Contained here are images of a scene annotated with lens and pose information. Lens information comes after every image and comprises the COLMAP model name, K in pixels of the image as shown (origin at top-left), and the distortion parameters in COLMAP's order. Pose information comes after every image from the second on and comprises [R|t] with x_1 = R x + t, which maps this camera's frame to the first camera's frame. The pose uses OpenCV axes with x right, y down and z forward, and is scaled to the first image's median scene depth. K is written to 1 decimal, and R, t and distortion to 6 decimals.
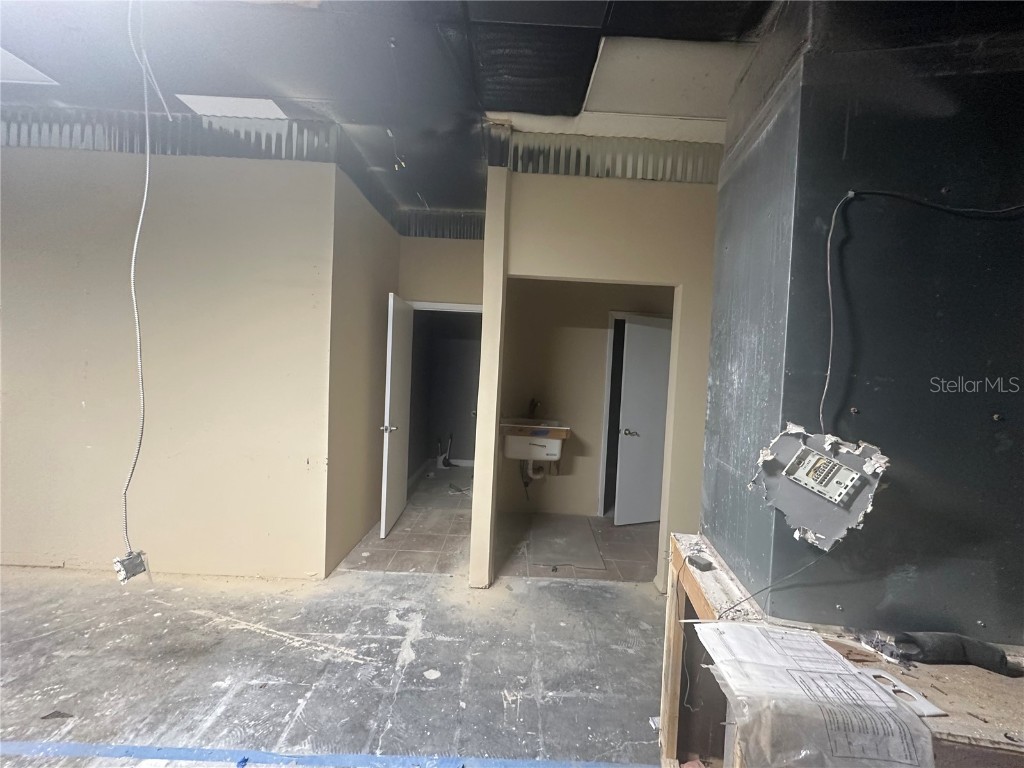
lens RADIAL K [[410.6, 0, 512.2], [0, 410.6, 389.4], [0, 0, 1]] dist [0.000917, -0.000212]
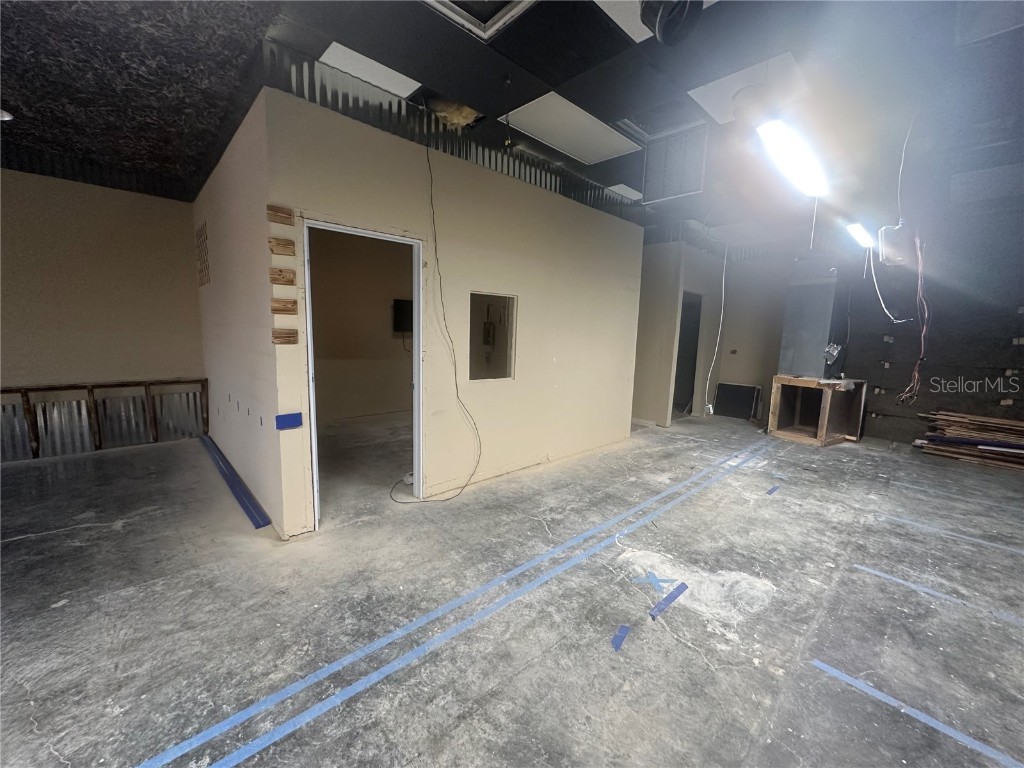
lens RADIAL K [[410.6, 0, 506.8], [0, 410.6, 380.3], [0, 0, 1]] dist [0.000917, -0.000212]
pose [[0.734222, -0.104651, 0.670795, -2.988994], [0.038946, 0.992914, 0.112276, -0.096882], [-0.677792, -0.056311, 0.733095, -0.086817]]
